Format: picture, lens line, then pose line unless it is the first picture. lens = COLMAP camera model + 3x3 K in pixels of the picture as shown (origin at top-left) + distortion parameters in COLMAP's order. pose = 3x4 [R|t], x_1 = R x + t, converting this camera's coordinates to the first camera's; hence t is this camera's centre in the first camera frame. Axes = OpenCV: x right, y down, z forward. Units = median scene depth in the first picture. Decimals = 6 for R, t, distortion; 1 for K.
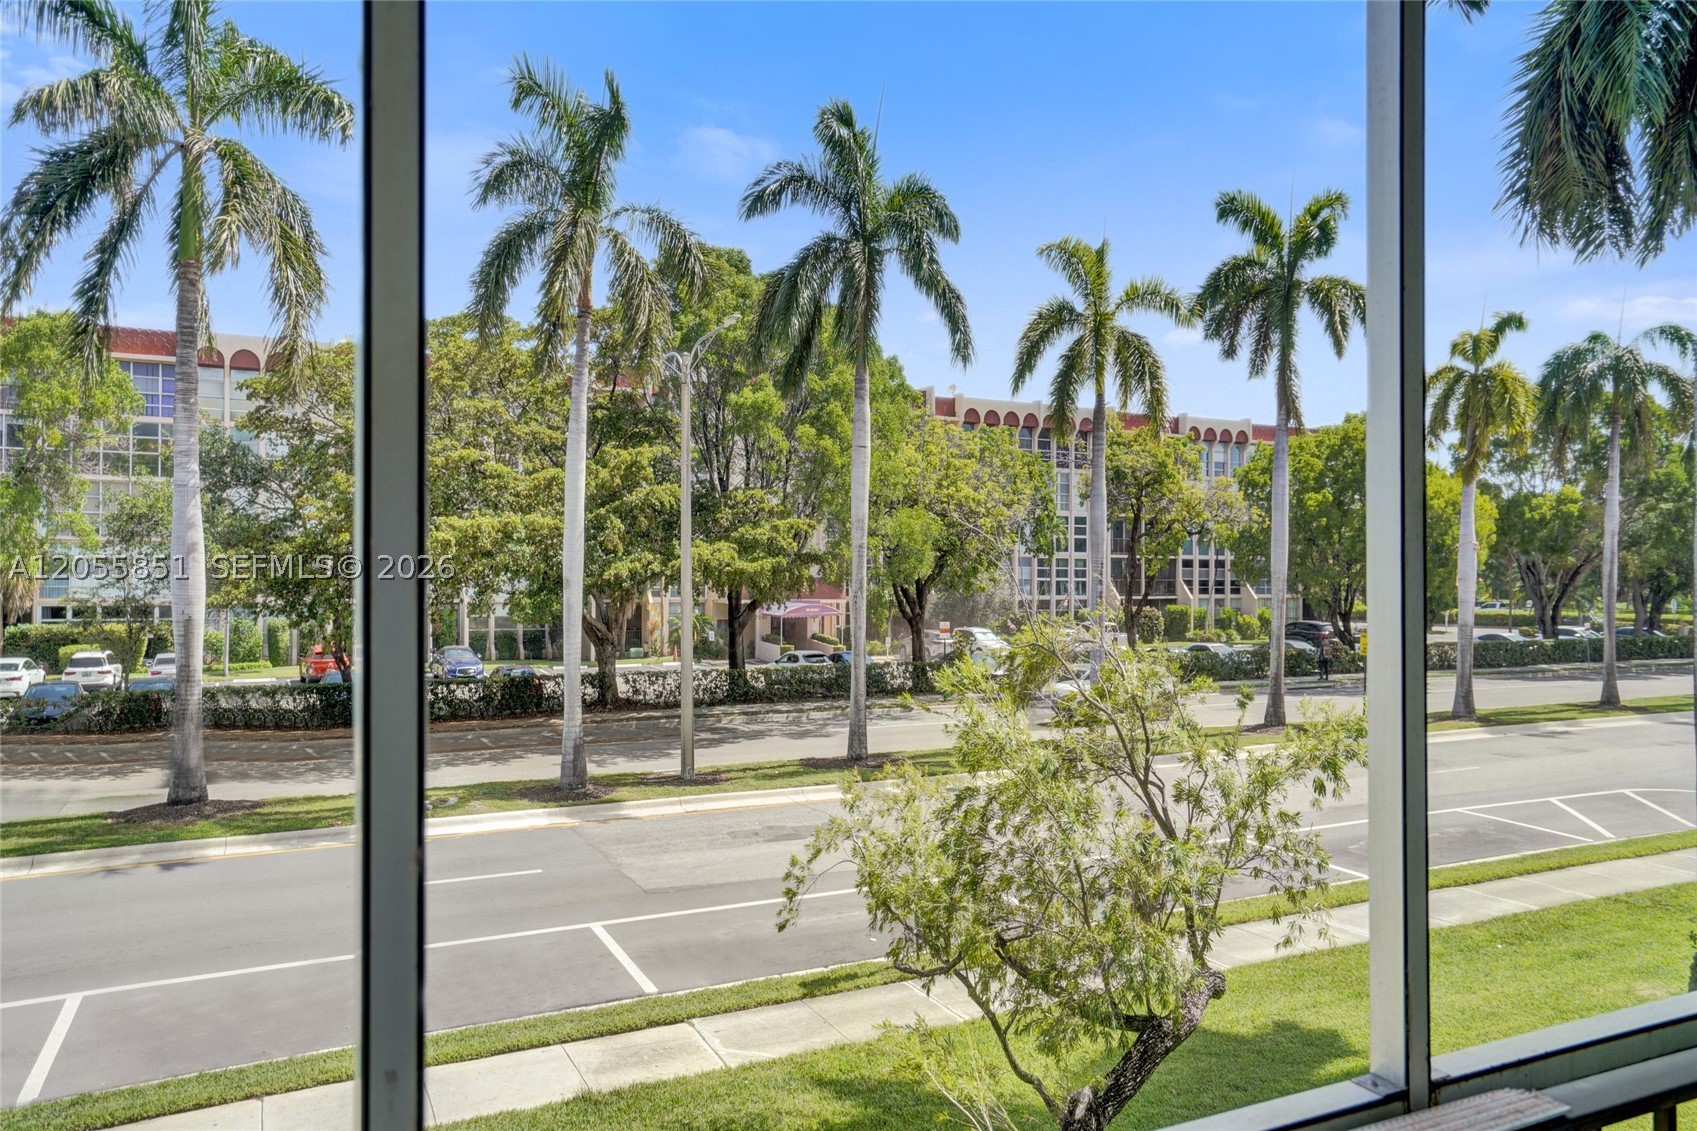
lens RADIAL K [[1191.9, 0, 845.4], [0, 1191.9, 563.7], [0, 0, 1]] dist [0.014287, 0.028862]
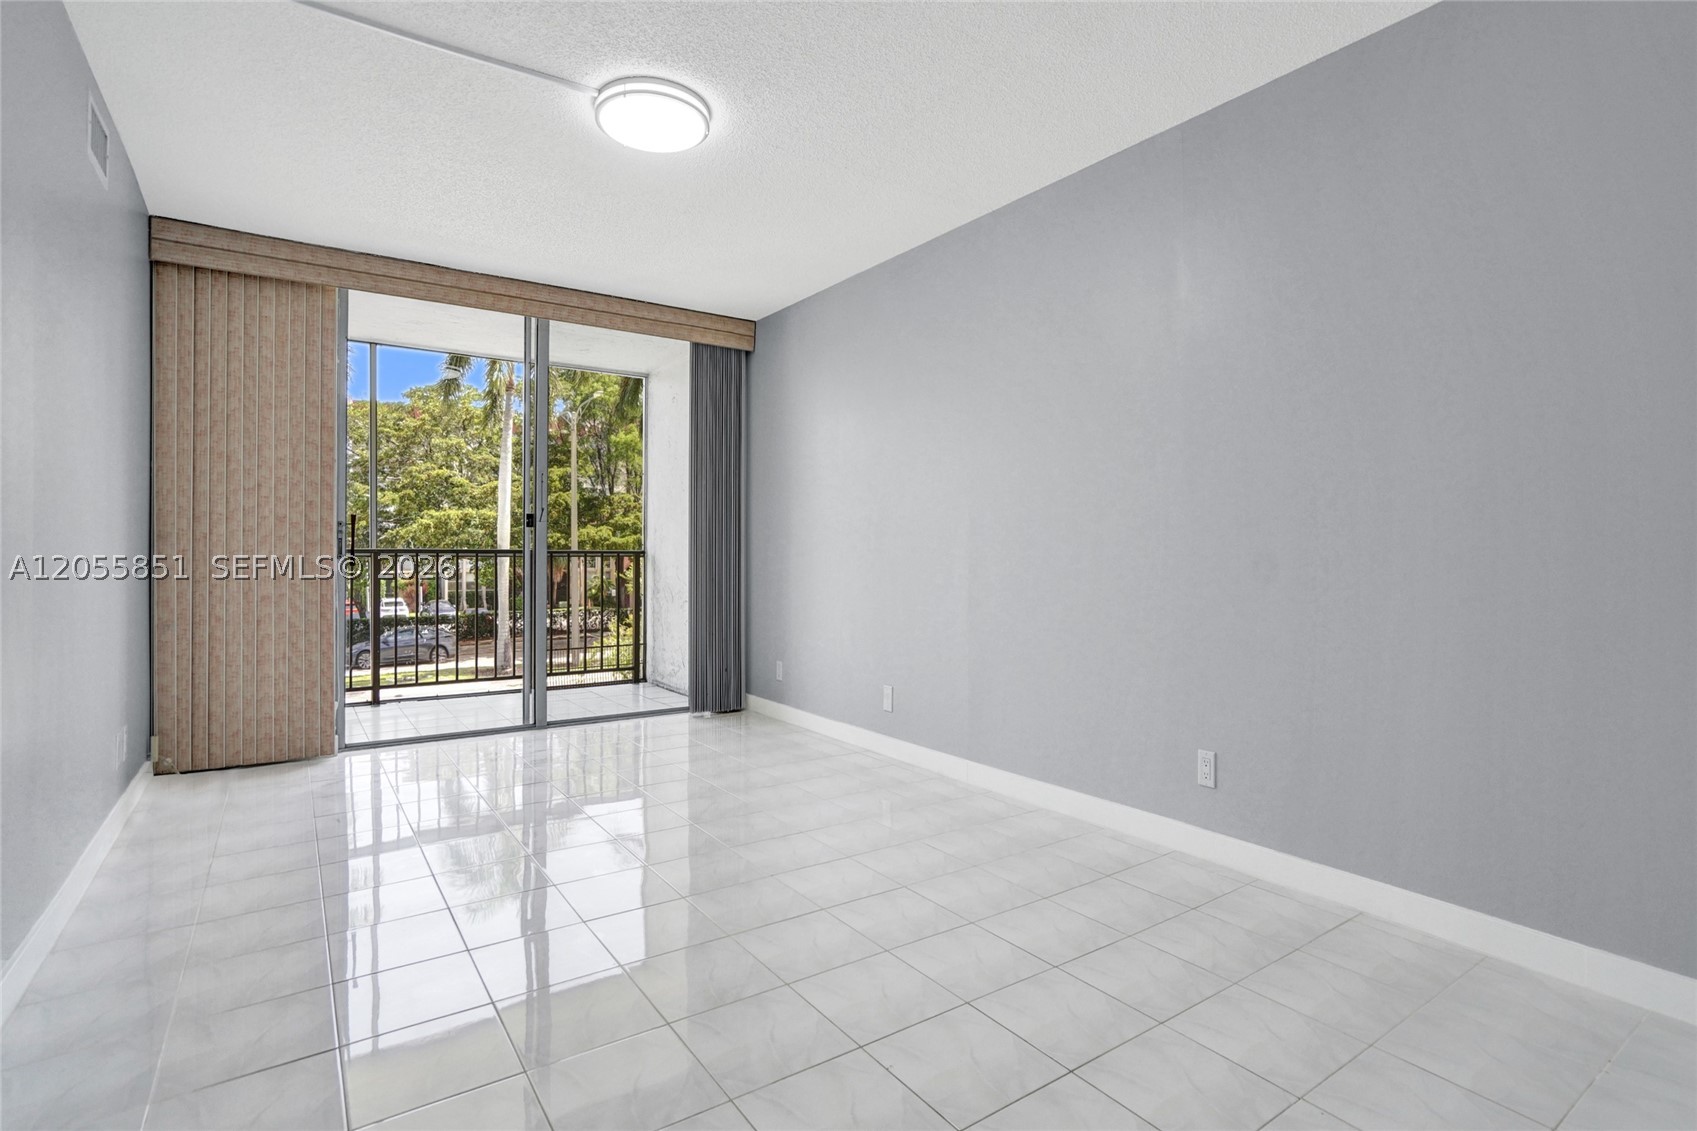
lens RADIAL K [[807.9, 0, 839.6], [0, 807.9, 556.5], [0, 0, 1]] dist [-0.040512, 0.016618]
pose [[0.989384, -0.006105, 0.145194, 0.062879], [0.004948, 0.999953, 0.008328, 0.017169], [-0.145238, -0.007521, 0.989368, -0.160870]]
